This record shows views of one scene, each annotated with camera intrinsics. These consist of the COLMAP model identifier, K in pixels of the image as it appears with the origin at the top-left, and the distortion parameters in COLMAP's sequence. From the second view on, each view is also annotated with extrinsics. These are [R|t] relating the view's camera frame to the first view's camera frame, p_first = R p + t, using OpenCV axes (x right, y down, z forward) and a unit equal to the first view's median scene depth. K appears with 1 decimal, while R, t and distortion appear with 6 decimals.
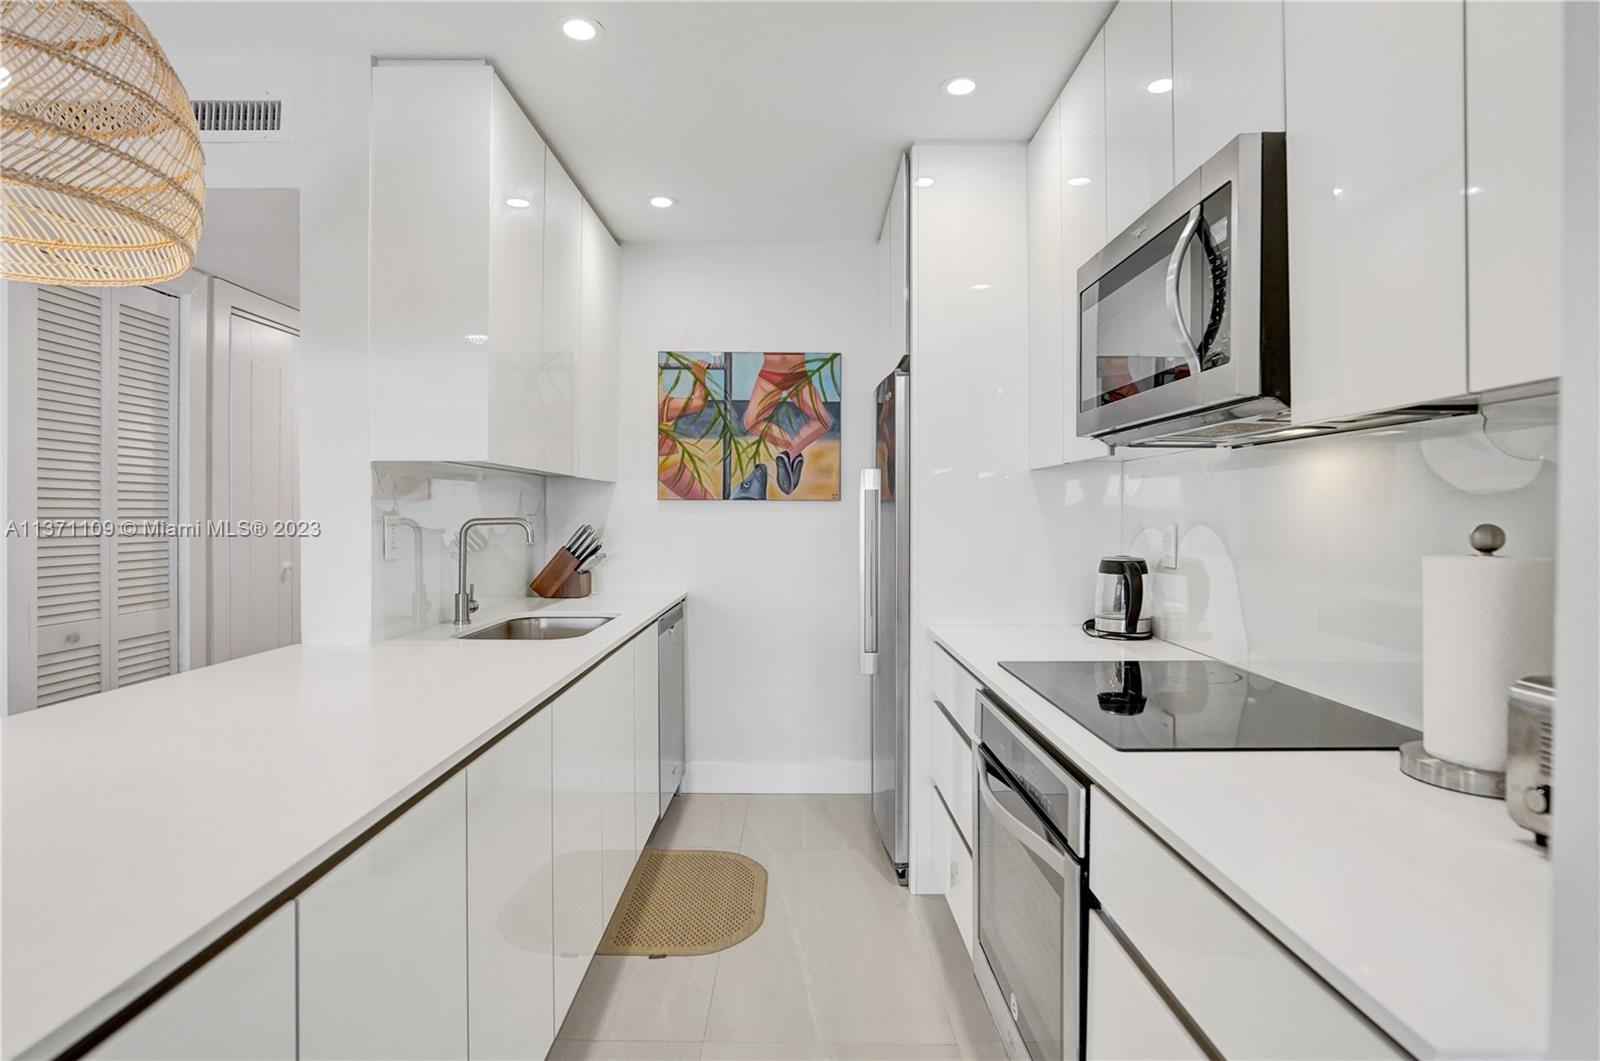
lens RADIAL K [[817.0, 0, 800.0], [0, 817.0, 530.5], [0, 0, 1]] dist [-0.038005, 0.000095]
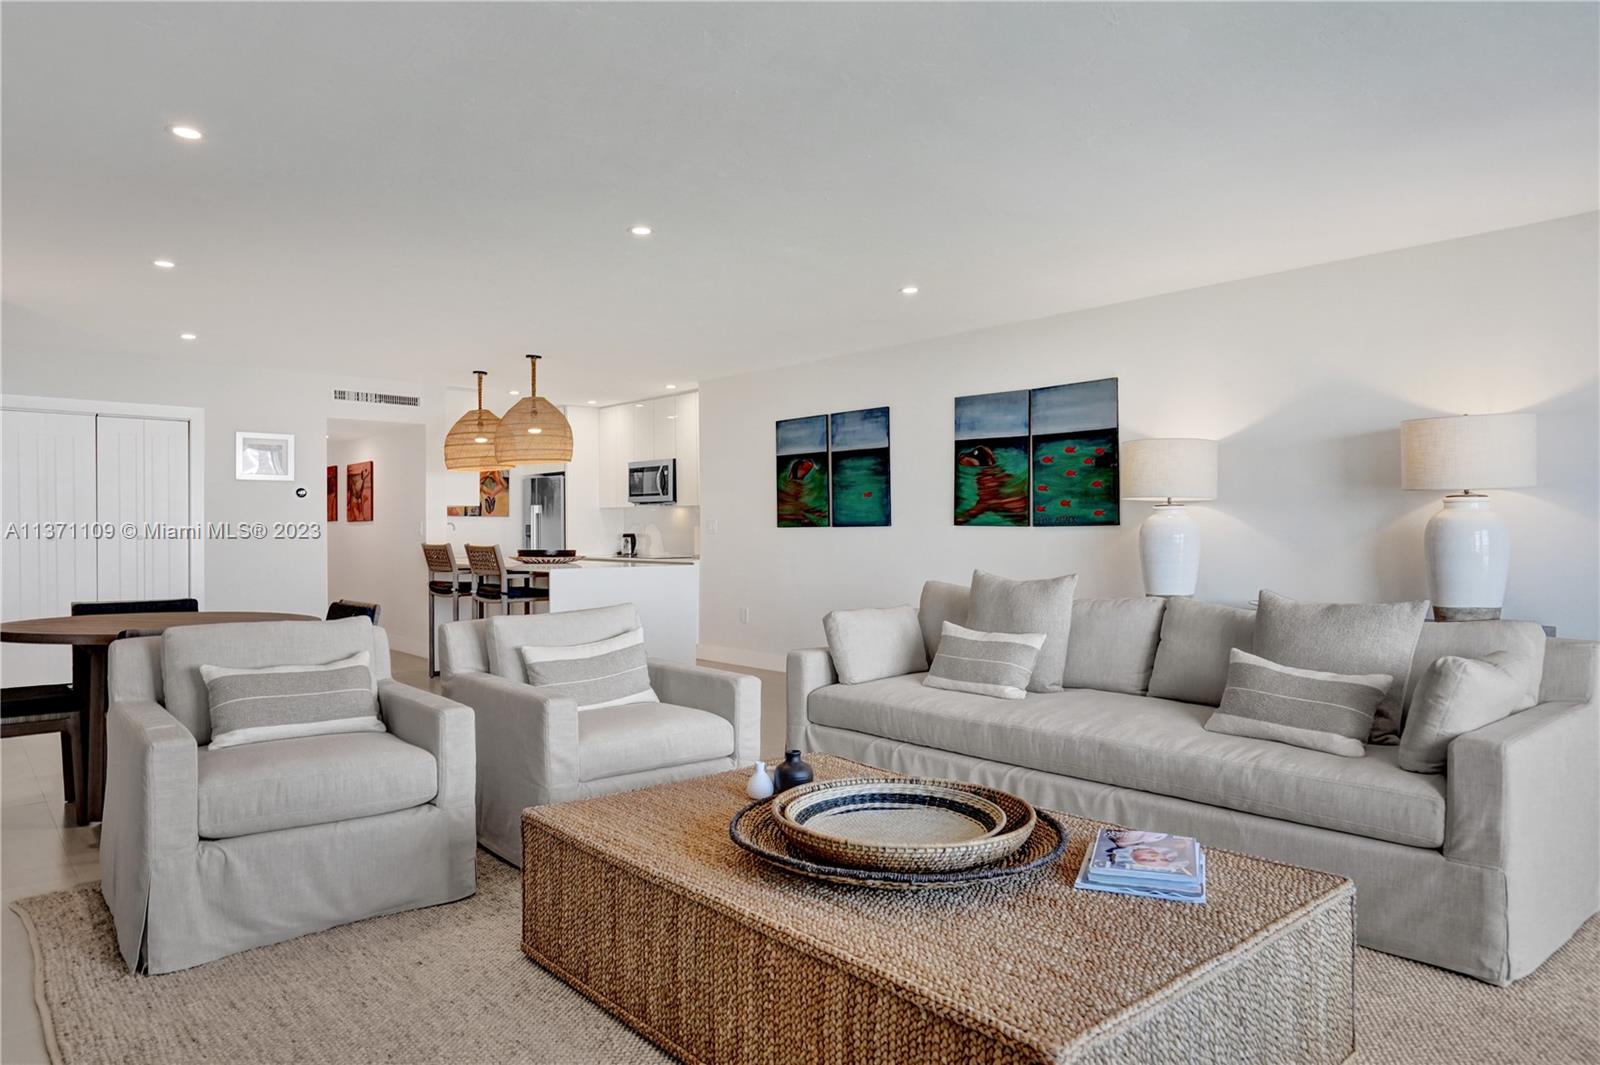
lens RADIAL K [[1054.5, 0, 800.0], [0, 1054.5, 532.5], [0, 0, 1]] dist [0.000723, 0.000047]
pose [[0.748668, -0.012521, 0.662826, -1.424675], [0.021487, 0.999755, -0.005384, 0.048564], [-0.662596, 0.018273, 0.748754, -1.998024]]
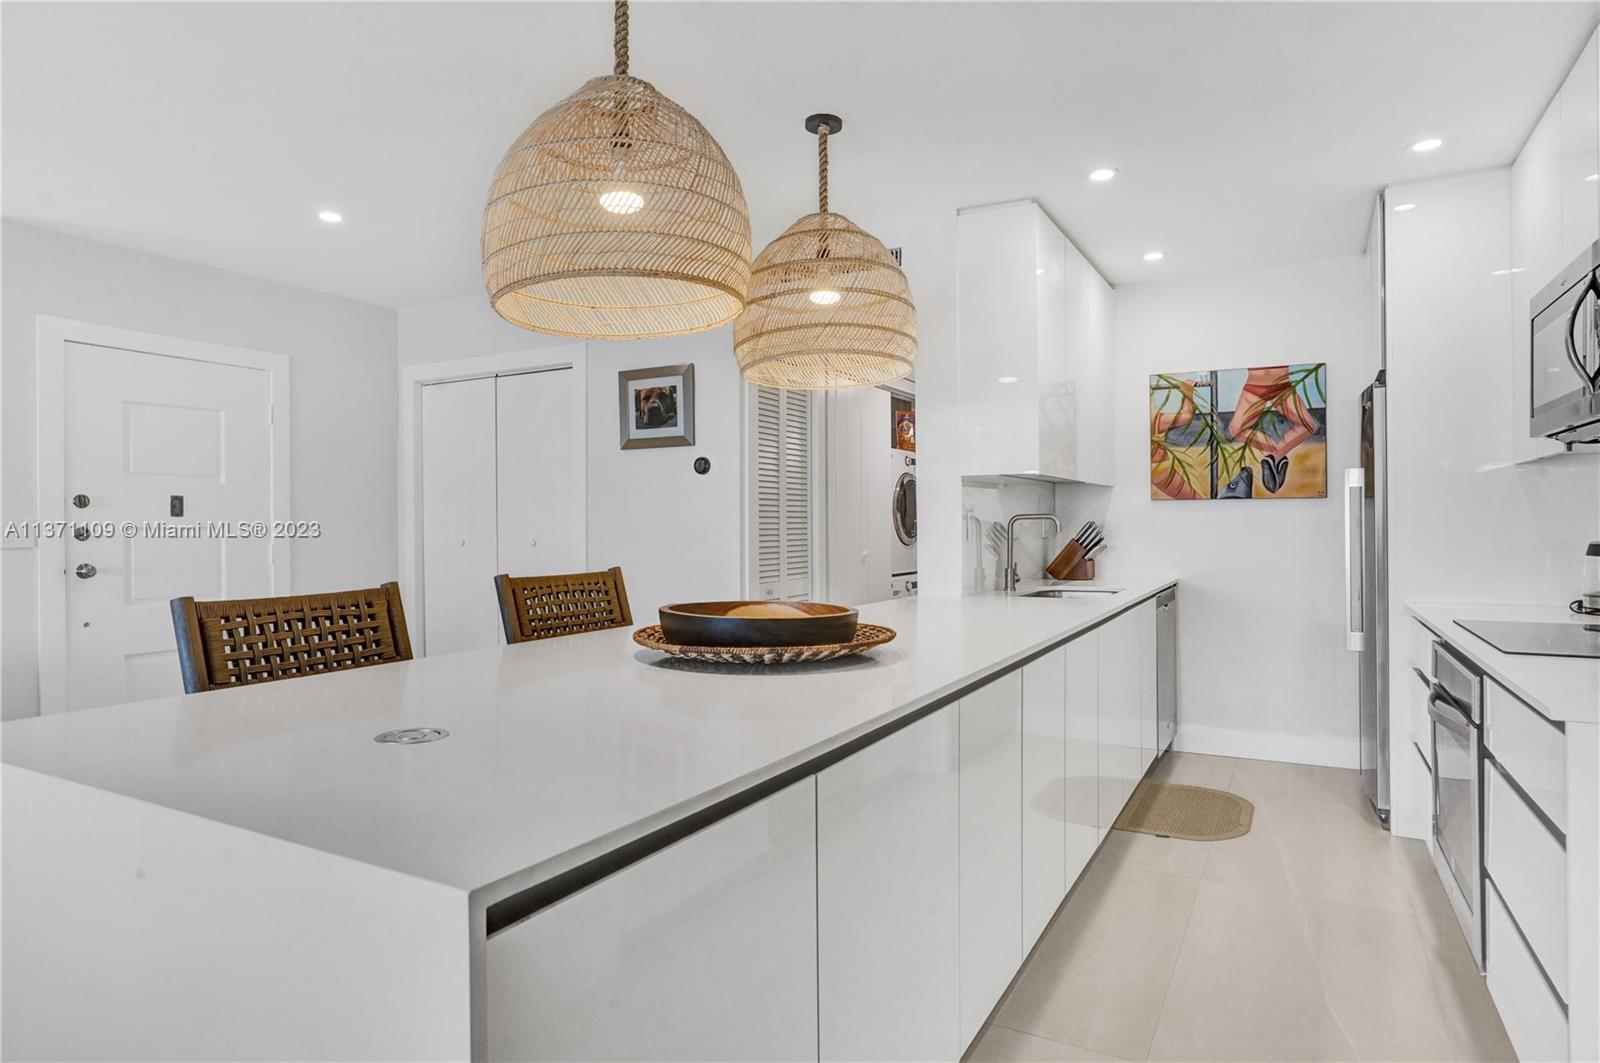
lens RADIAL K [[907.7, 0, 799.0], [0, 907.7, 520.0], [0, 0, 1]] dist [-0.041139, 0.030213]
pose [[0.870642, -0.010442, -0.491806, 0.025330], [-0.001651, 0.999707, -0.024150, 0.023897], [0.491914, 0.021838, 0.870370, -0.396652]]
